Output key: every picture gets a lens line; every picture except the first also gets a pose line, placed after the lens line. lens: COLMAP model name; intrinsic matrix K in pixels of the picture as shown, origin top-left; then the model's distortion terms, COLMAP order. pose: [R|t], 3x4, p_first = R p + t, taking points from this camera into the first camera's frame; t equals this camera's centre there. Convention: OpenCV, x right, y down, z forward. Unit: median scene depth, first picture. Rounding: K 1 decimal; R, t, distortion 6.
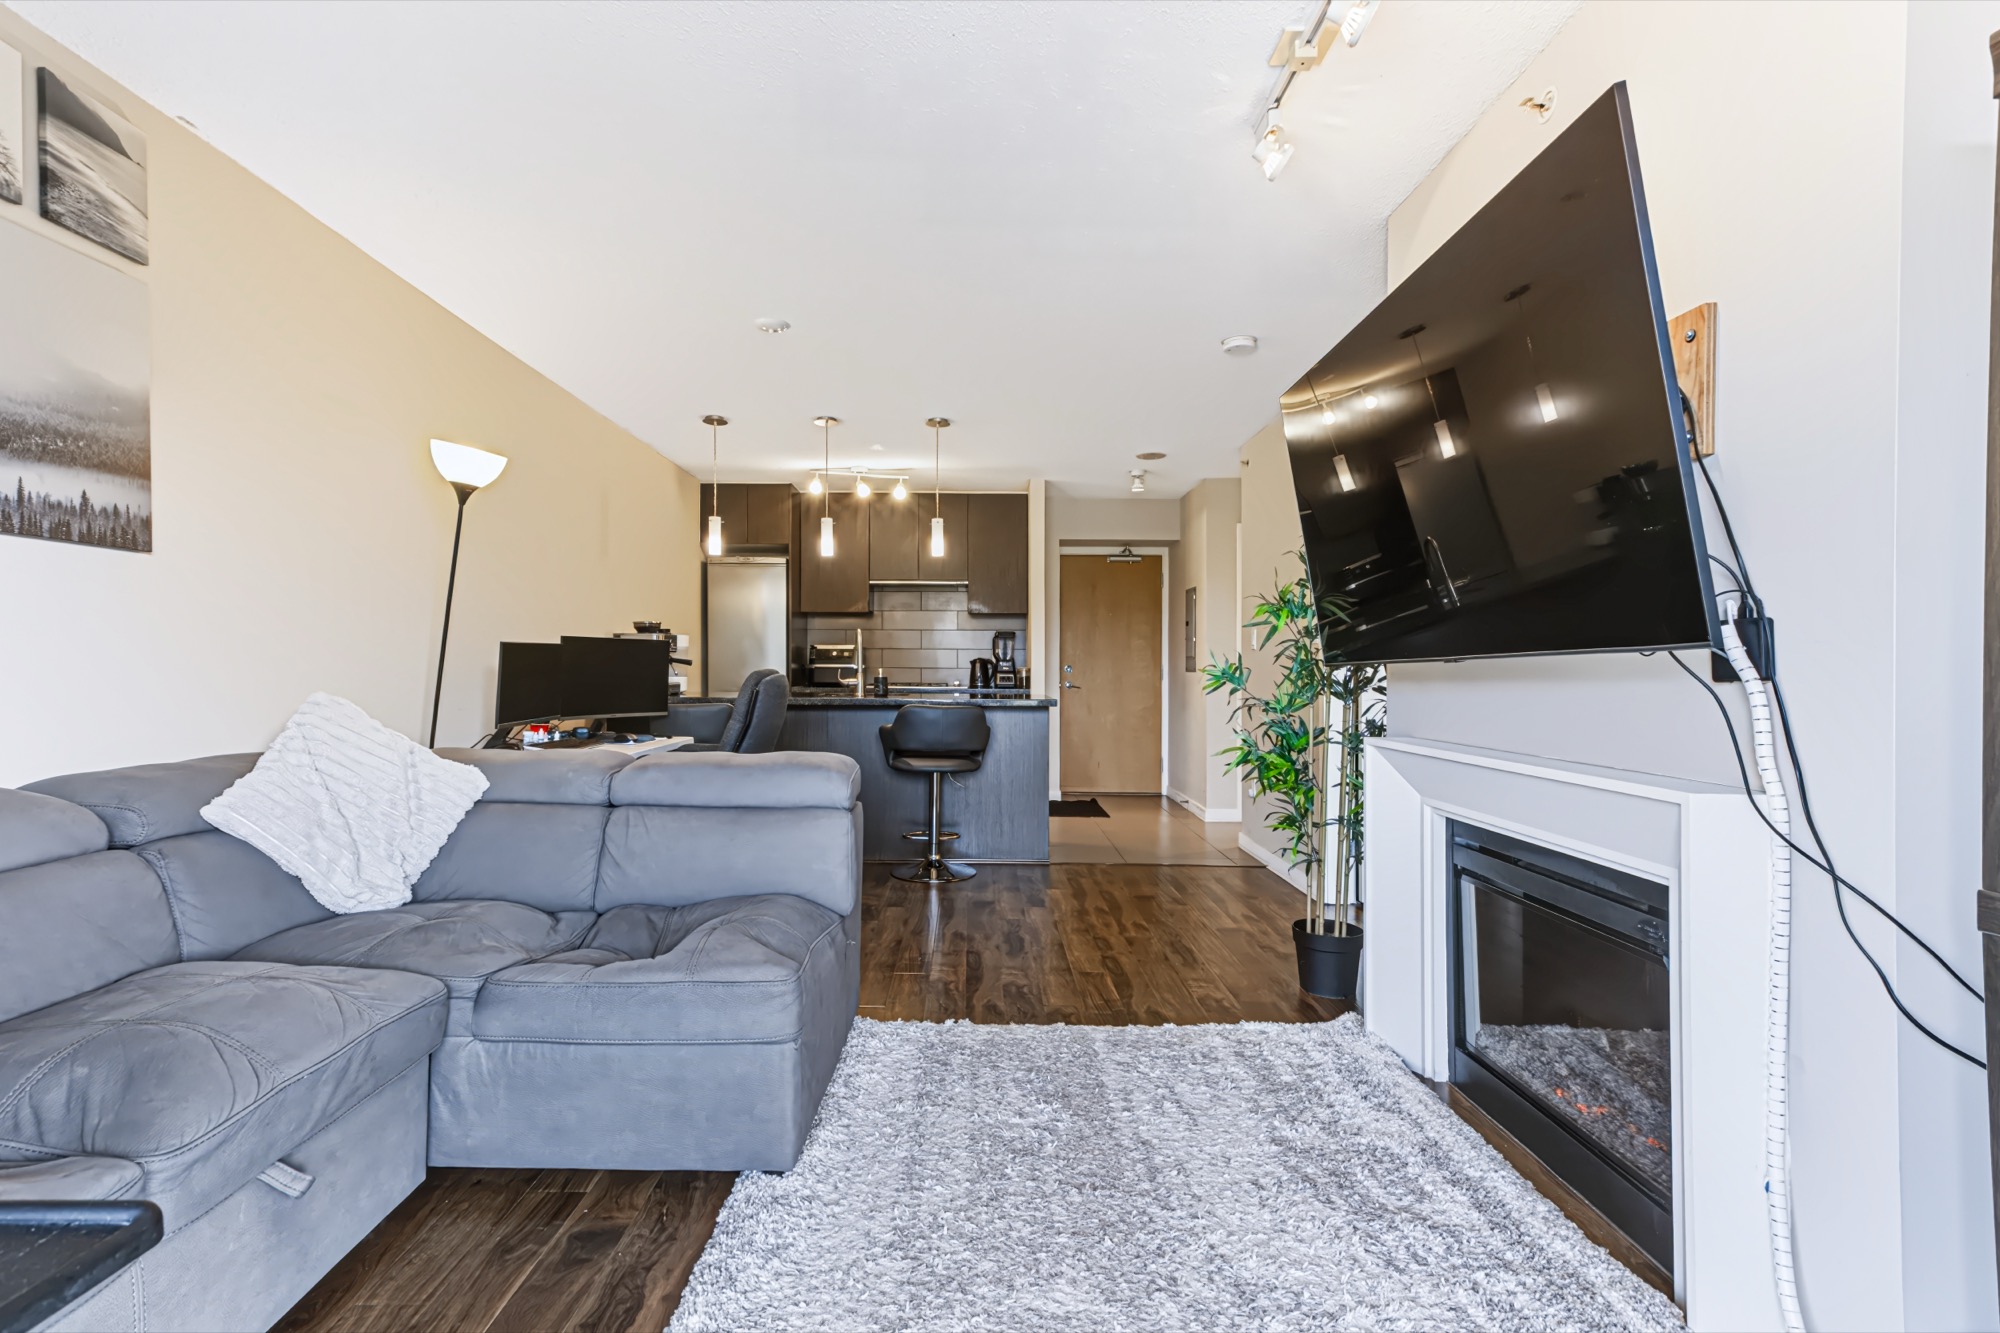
lens RADIAL K [[936.4, 0, 966.4], [0, 936.4, 681.7], [0, 0, 1]] dist [0.034463, 0.000416]
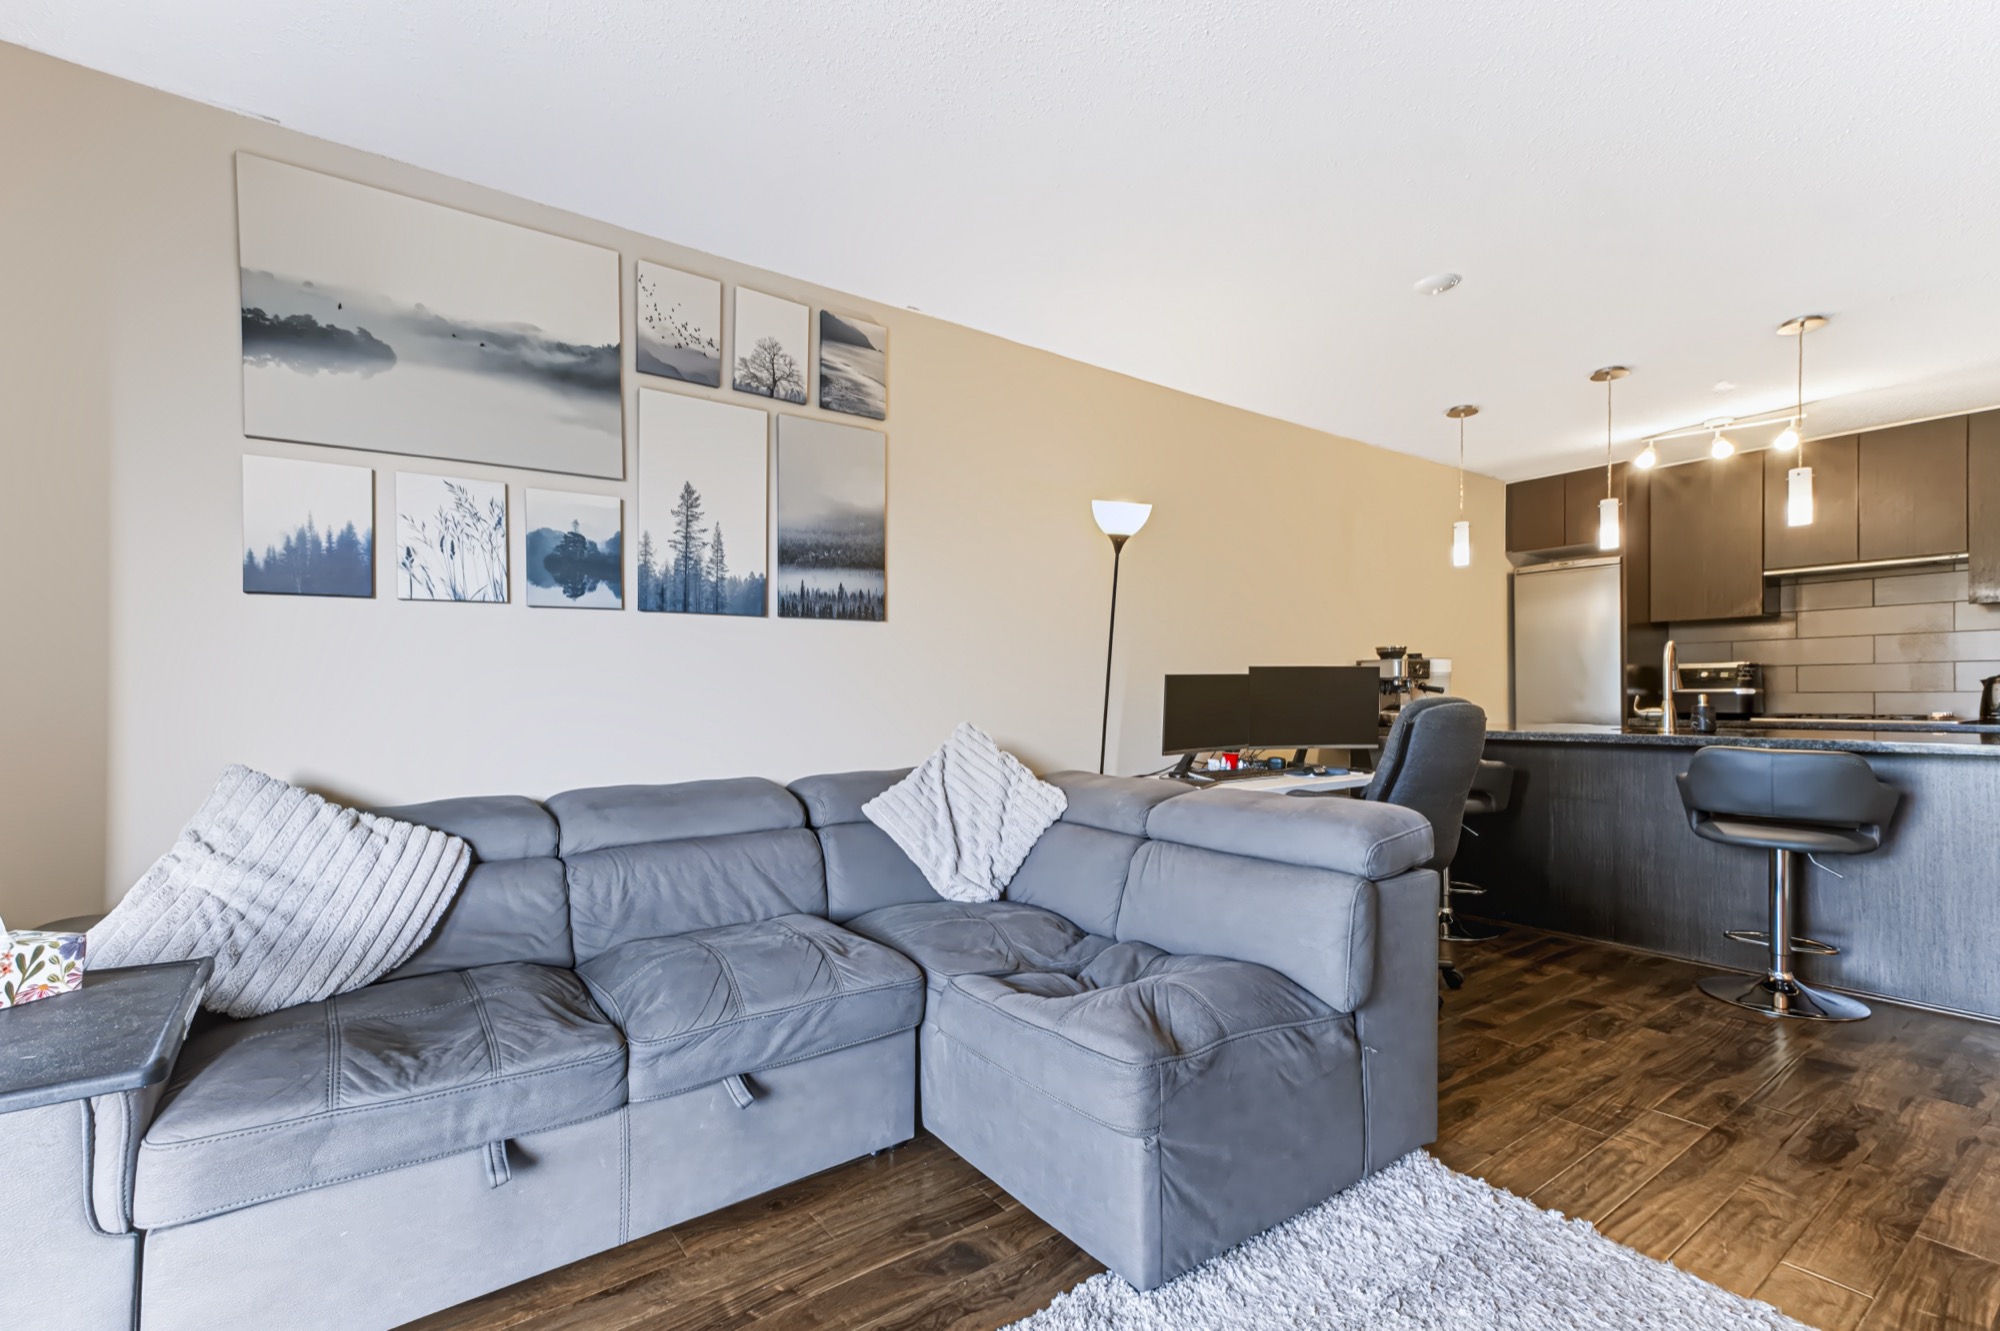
lens RADIAL K [[920.4, 0, 1007.5], [0, 920.4, 694.0], [0, 0, 1]] dist [0.026764, 0.000055]
pose [[0.611176, -0.011378, -0.791413, 0.244824], [-0.001315, 0.999881, -0.015391, -0.004476], [0.791494, 0.010447, 0.611088, 0.231827]]
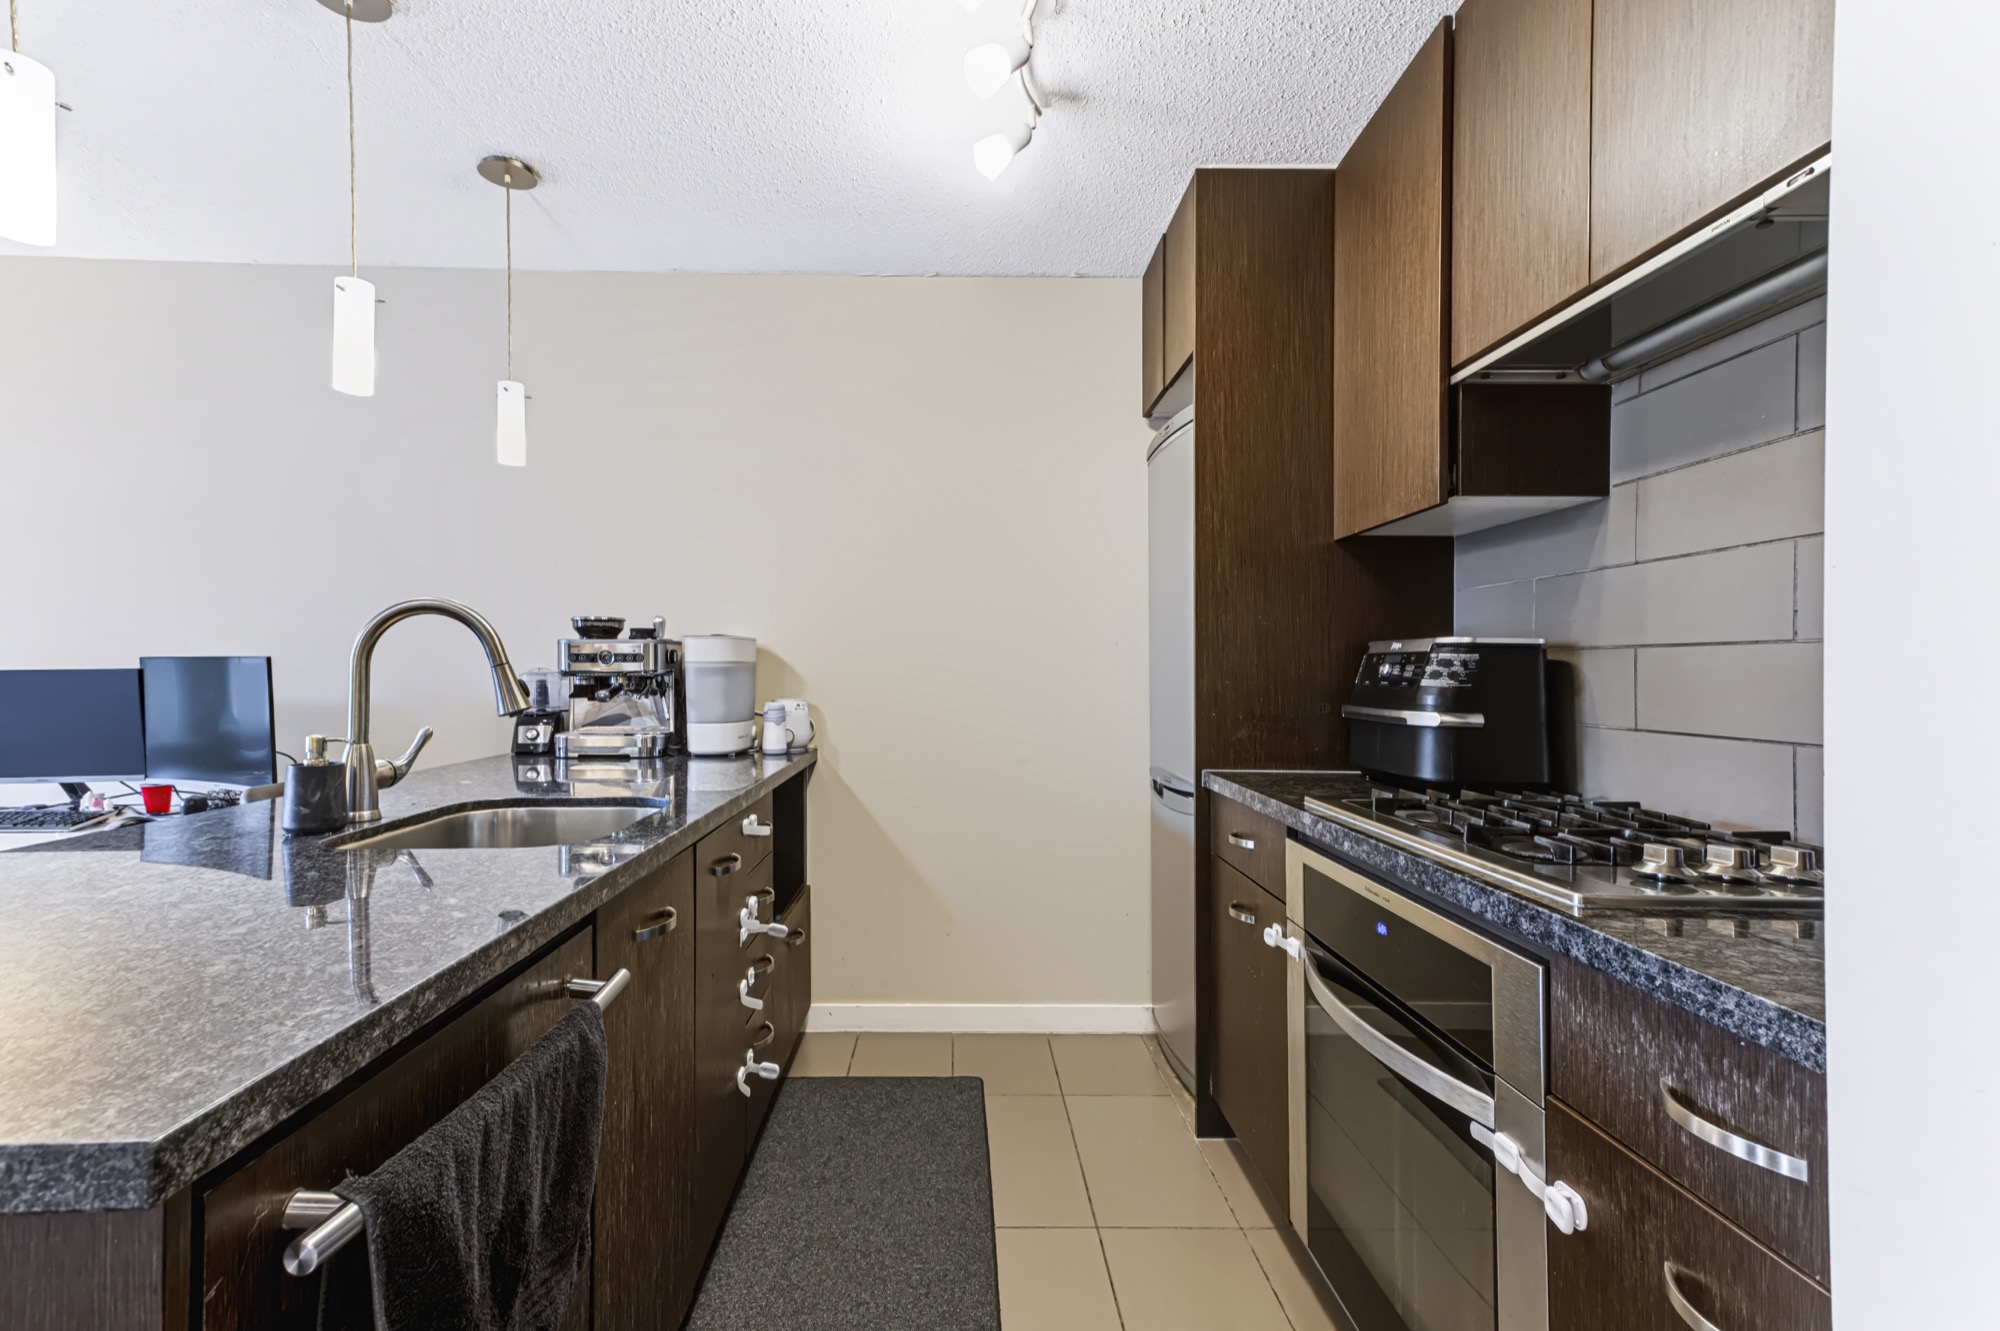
lens RADIAL K [[929.0, 0, 959.2], [0, 929.0, 670.0], [0, 0, 1]] dist [0.036632, -0.000220]
pose [[0.014475, 0.001057, -0.999895, 0.321175], [-0.017489, 0.999847, 0.000804, -0.061885], [0.999742, 0.017476, 0.014491, 1.938611]]
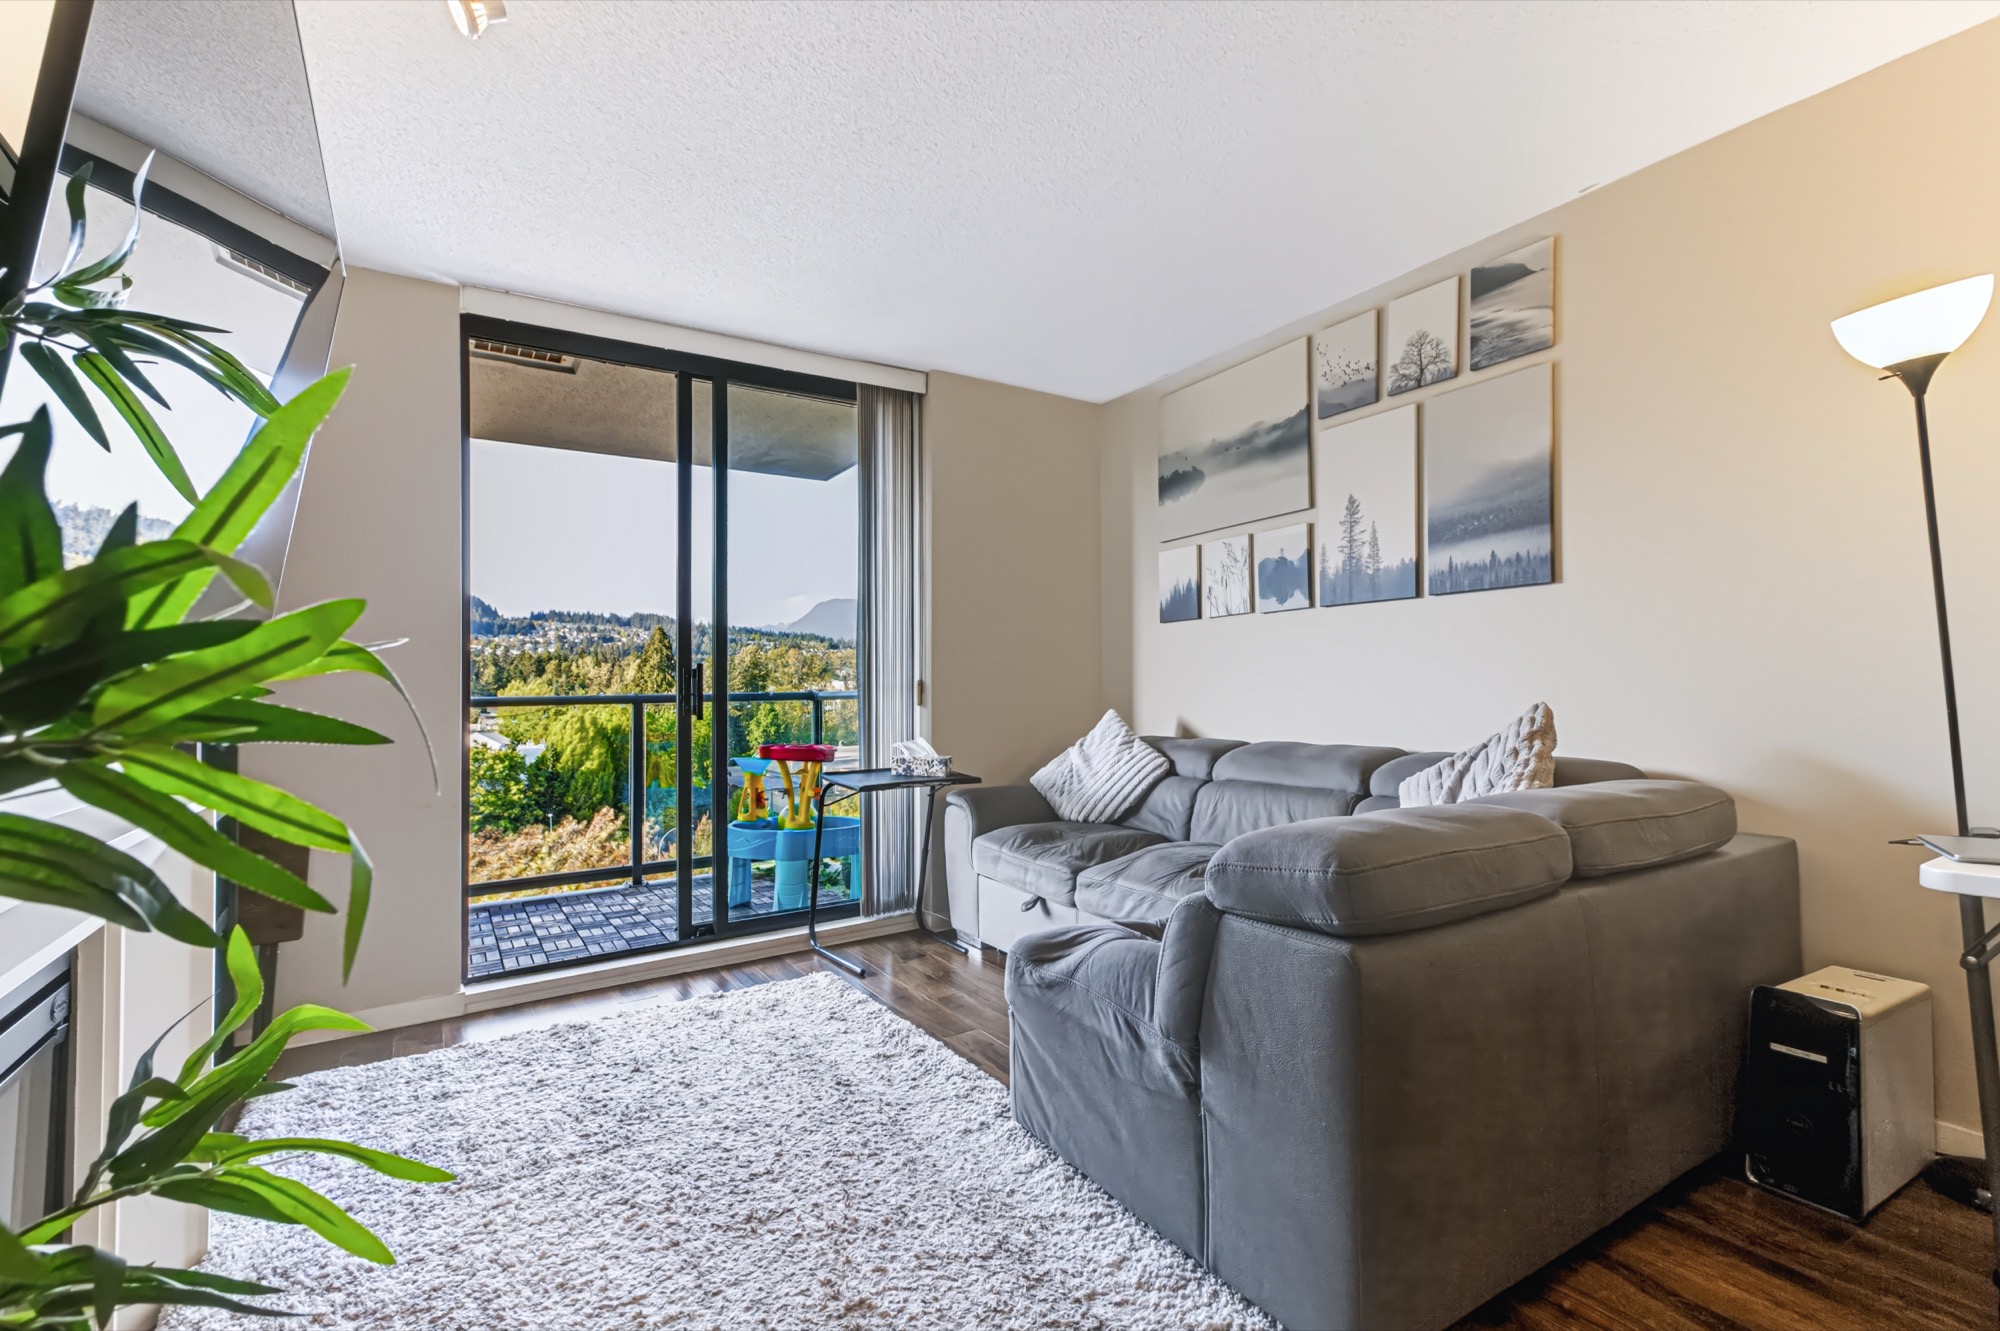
lens RADIAL K [[899.5, 0, 1002.4], [0, 899.5, 676.3], [0, 0, 1]] dist [0.021414, 0.000266]
pose [[-0.833680, -0.002655, -0.552241, 0.258985], [0.000002, 0.999988, -0.004811, -0.007847], [0.552248, -0.004012, -0.833670, 1.141649]]
